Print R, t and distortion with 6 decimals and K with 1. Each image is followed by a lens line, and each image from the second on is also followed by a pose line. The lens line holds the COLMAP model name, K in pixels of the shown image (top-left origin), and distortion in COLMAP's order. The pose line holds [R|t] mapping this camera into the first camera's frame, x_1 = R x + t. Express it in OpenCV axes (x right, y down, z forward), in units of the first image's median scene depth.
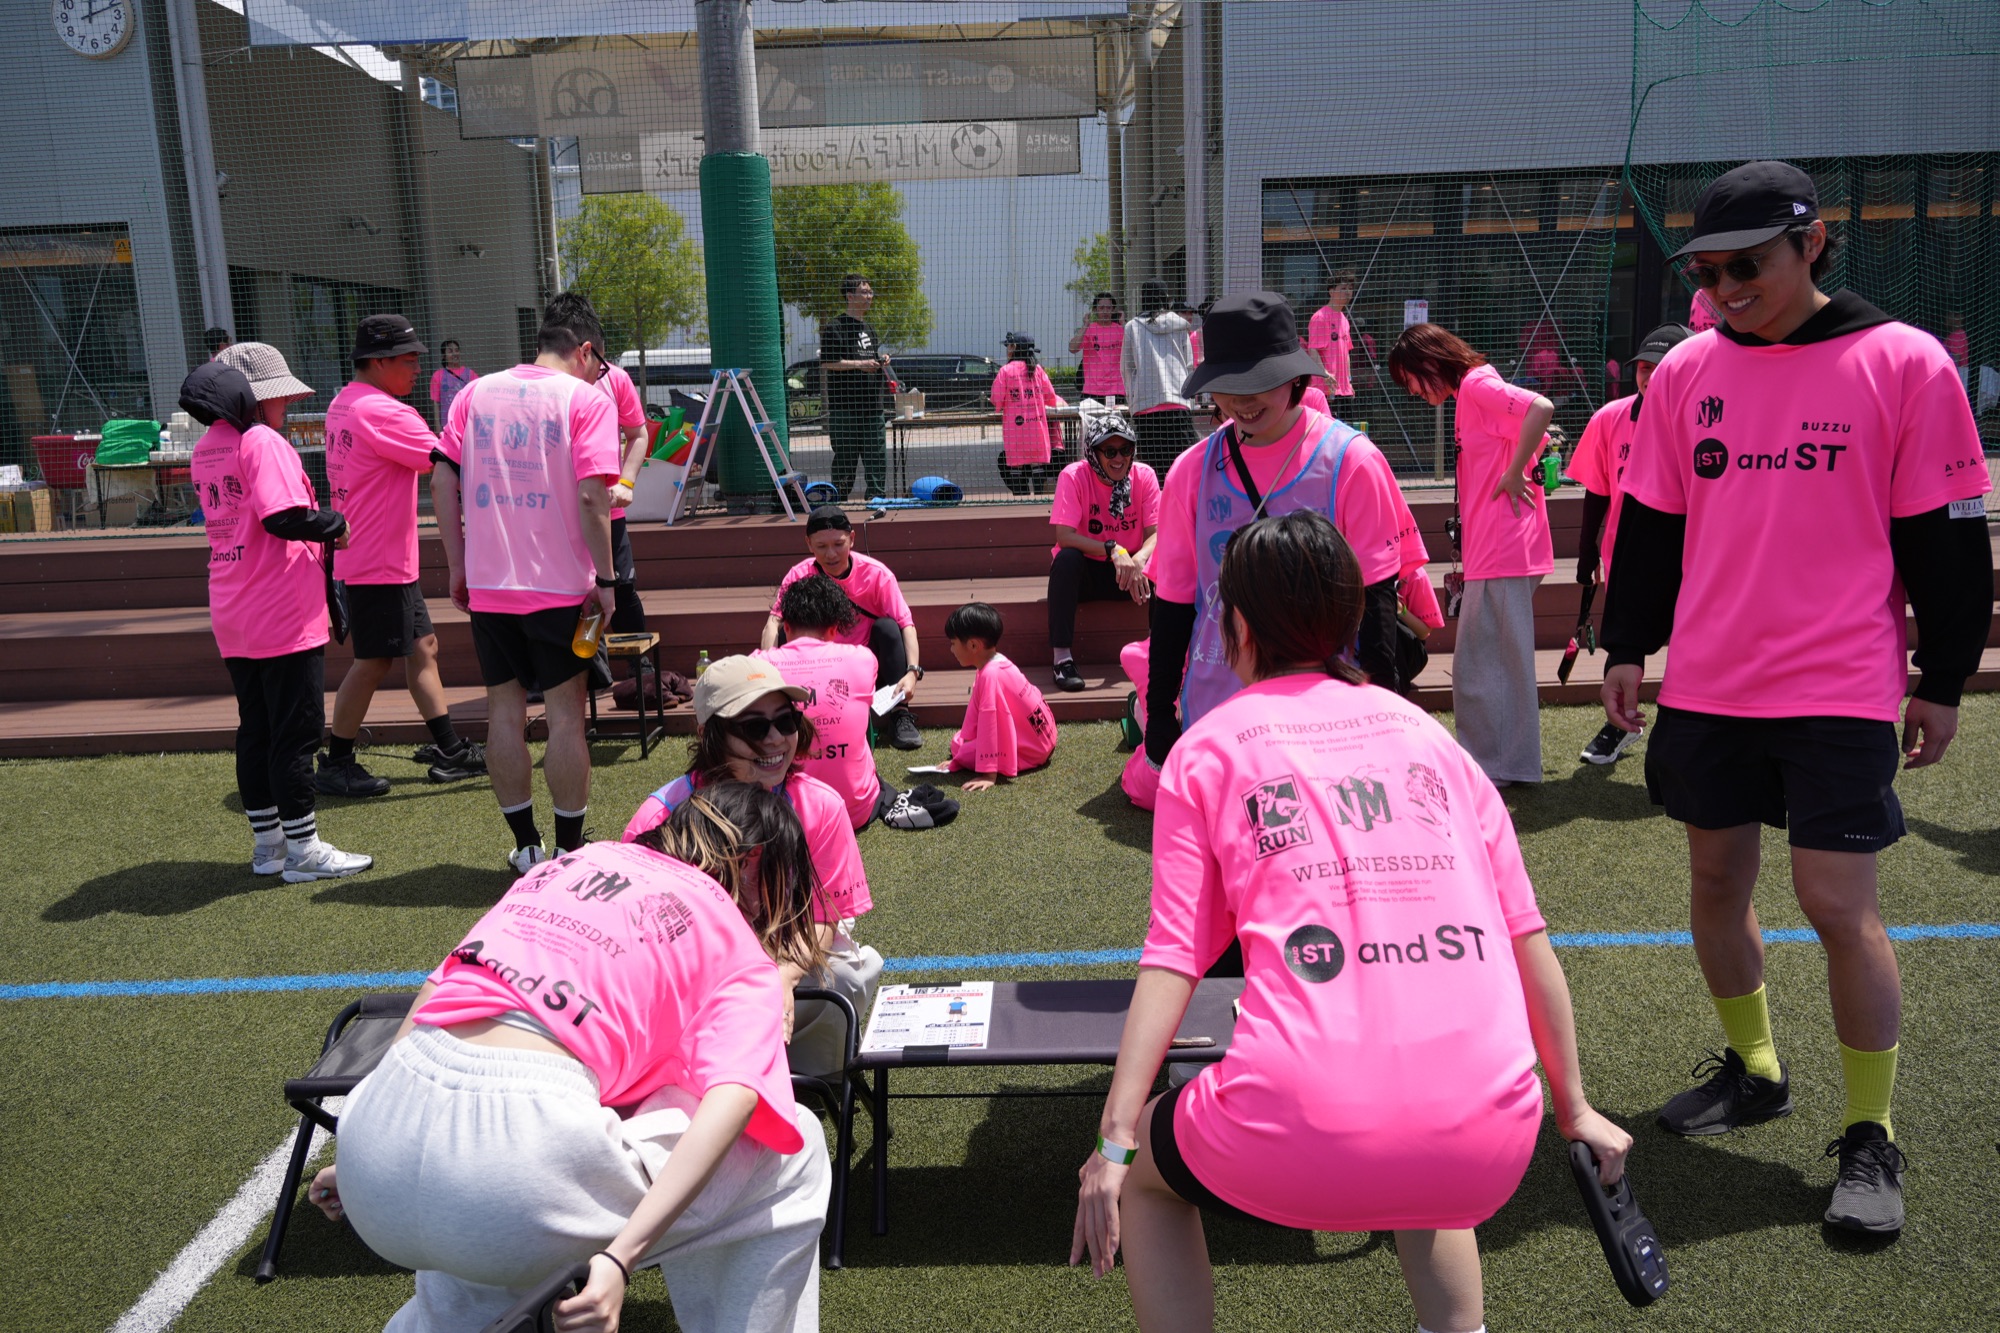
lens RADIAL K [[1540.2, 0, 996.2], [0, 1540.2, 667.4], [0, 0, 1]] dist [-0.000921, 0.005132]
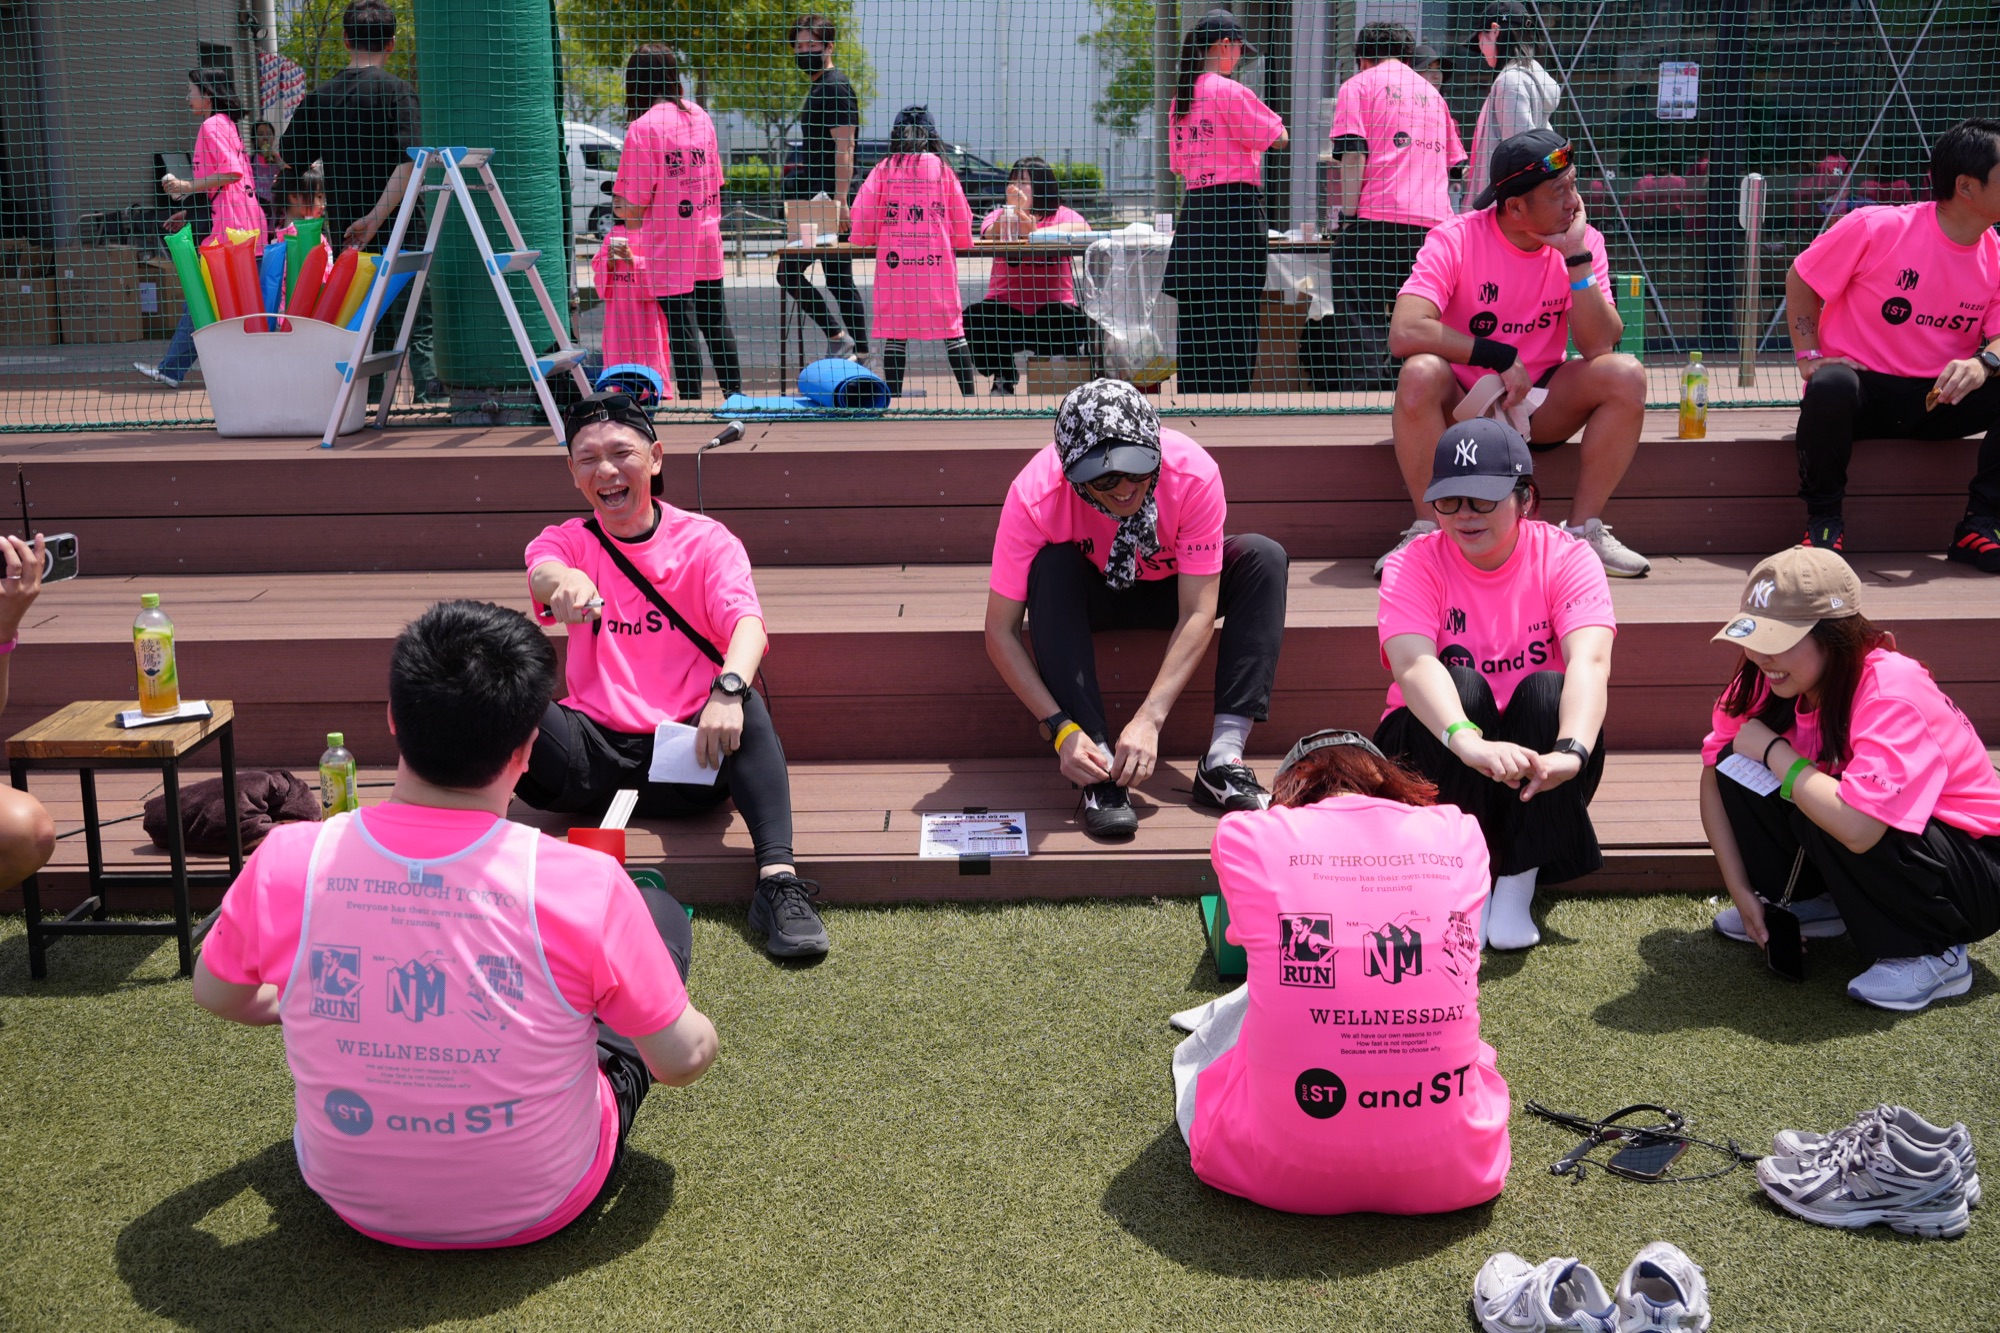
lens RADIAL K [[2250.5, 0, 1000.3], [0, 2250.5, 661.0], [0, 0, 1]] dist [0.013465, 0.000000]
pose [[0.999630, 0.021068, 0.017199, 0.004004], [-0.021500, 0.999449, 0.025282, -0.042518], [-0.016657, -0.025642, 0.999532, 0.224482]]
